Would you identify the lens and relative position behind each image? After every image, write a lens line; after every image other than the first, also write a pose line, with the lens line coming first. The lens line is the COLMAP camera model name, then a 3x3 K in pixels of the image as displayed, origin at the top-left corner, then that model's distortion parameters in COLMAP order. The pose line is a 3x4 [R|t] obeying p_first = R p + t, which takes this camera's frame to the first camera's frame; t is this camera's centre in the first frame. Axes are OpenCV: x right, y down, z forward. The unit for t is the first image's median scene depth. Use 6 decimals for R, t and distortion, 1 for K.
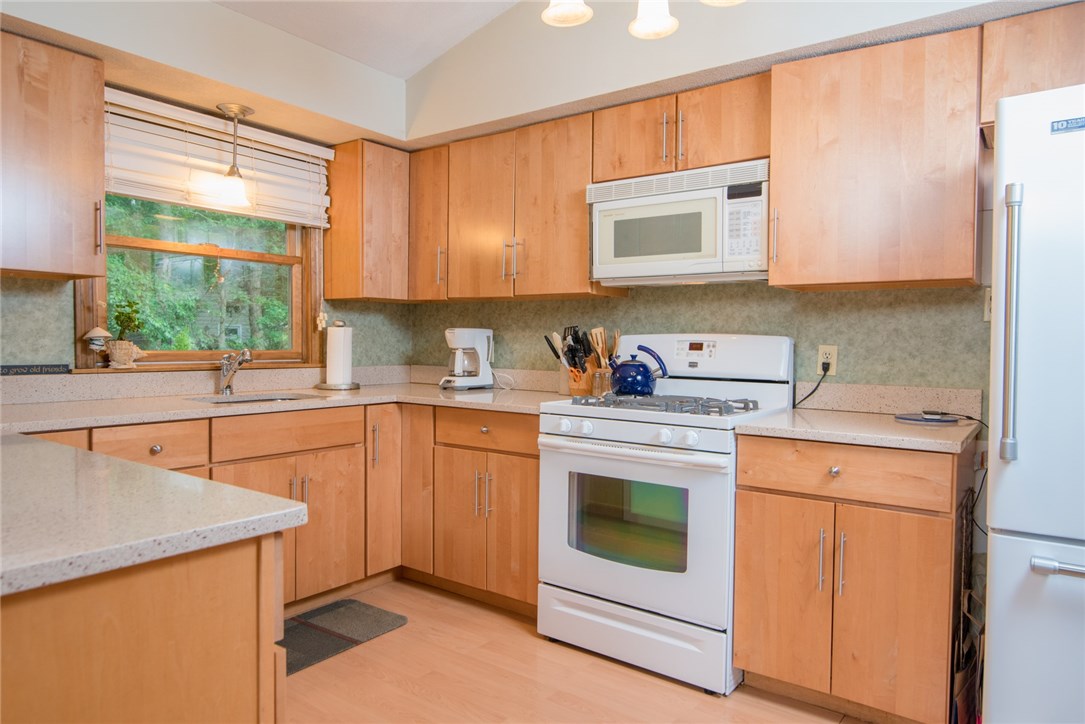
lens RADIAL K [[702.4, 0, 542.5], [0, 702.4, 362.0], [0, 0, 1]] dist [-0.000940, -0.000290]
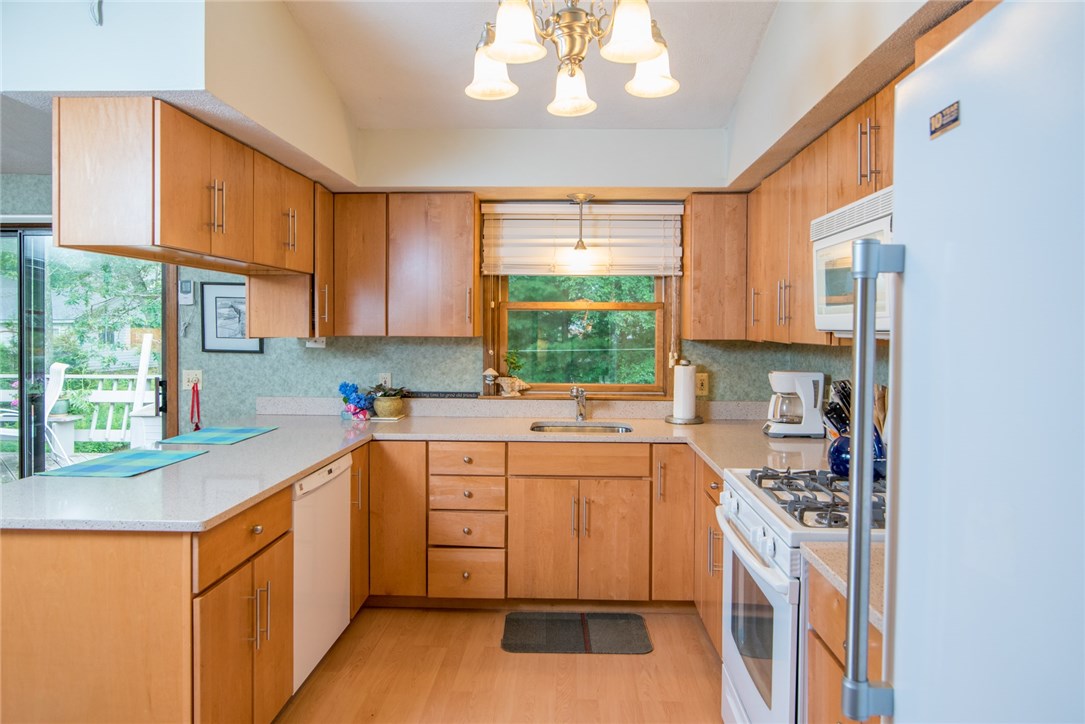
lens RADIAL K [[688.4, 0, 546.2], [0, 688.4, 337.3], [0, 0, 1]] dist [0.001395, 0.000746]
pose [[0.566852, 0.003522, -0.823812, 0.570923], [-0.023120, 0.999665, -0.011634, -0.092675], [0.823495, 0.025642, 0.566744, 0.261329]]
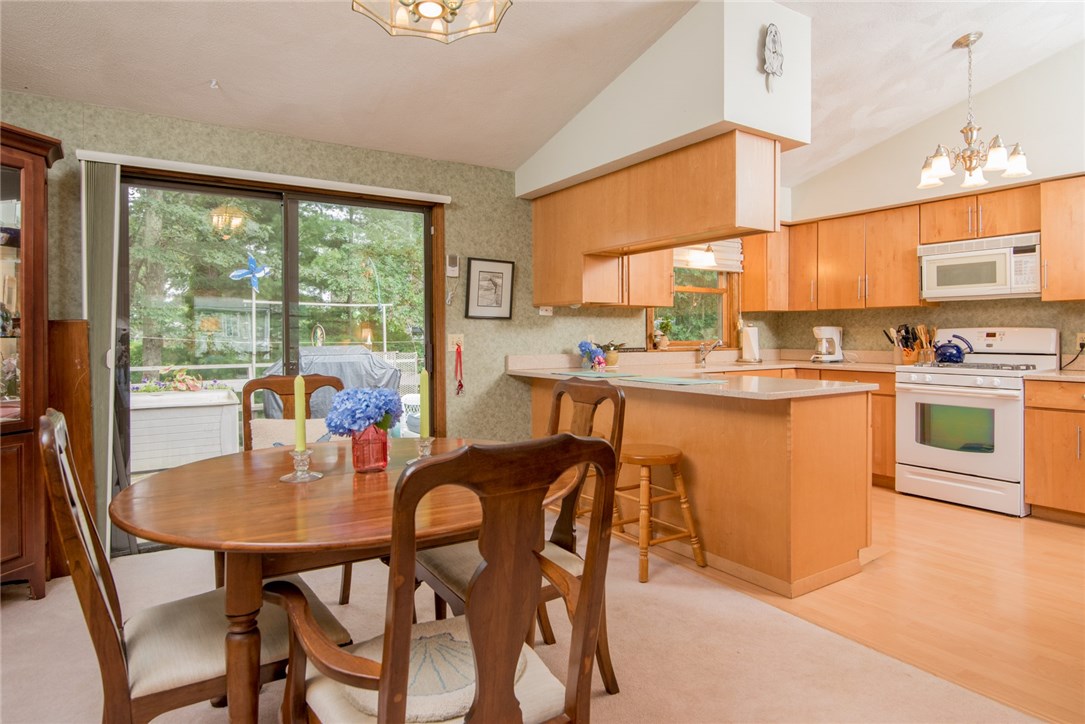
lens RADIAL K [[630.1, 0, 544.7], [0, 630.1, 337.5], [0, 0, 1]] dist [-0.000871, -0.002046]
pose [[0.940328, -0.013319, -0.340009, -0.287523], [0.004189, 0.999611, -0.027572, 0.022016], [0.340244, 0.024502, 0.940018, -0.830097]]
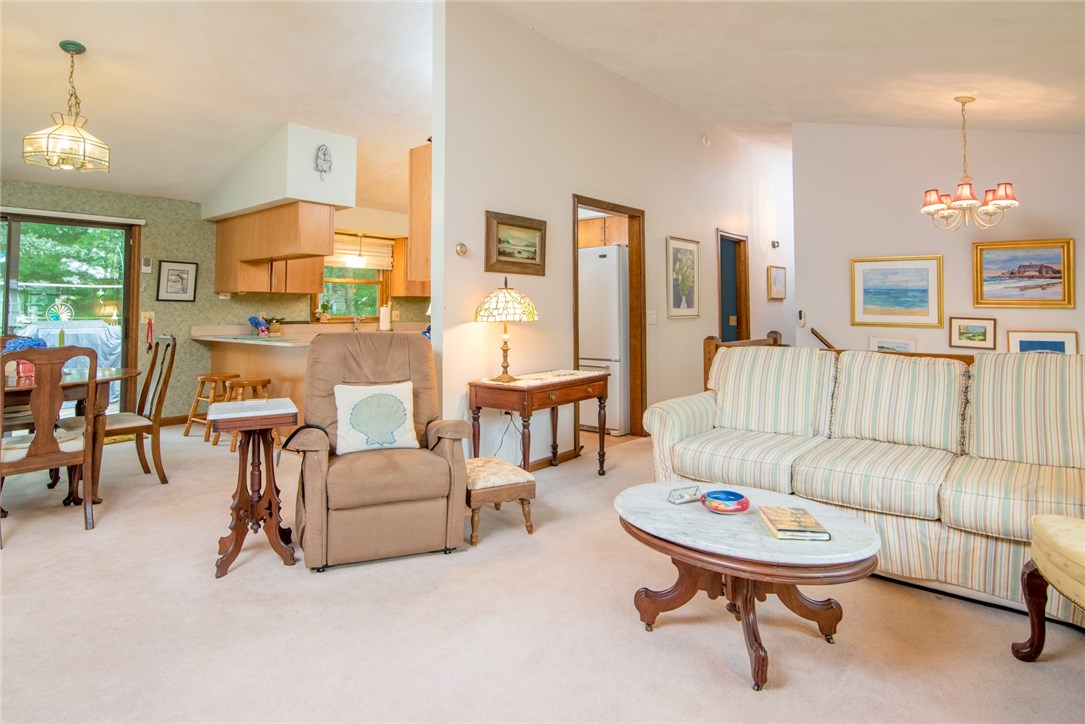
lens RADIAL K [[605.2, 0, 545.2], [0, 605.2, 280.2], [0, 0, 1]] dist [-0.003411, -0.001990]
pose [[0.997658, -0.014125, -0.066929, 0.516454], [0.008782, 0.996800, -0.079451, 0.041751], [0.067837, 0.078677, 0.994589, -1.500111]]
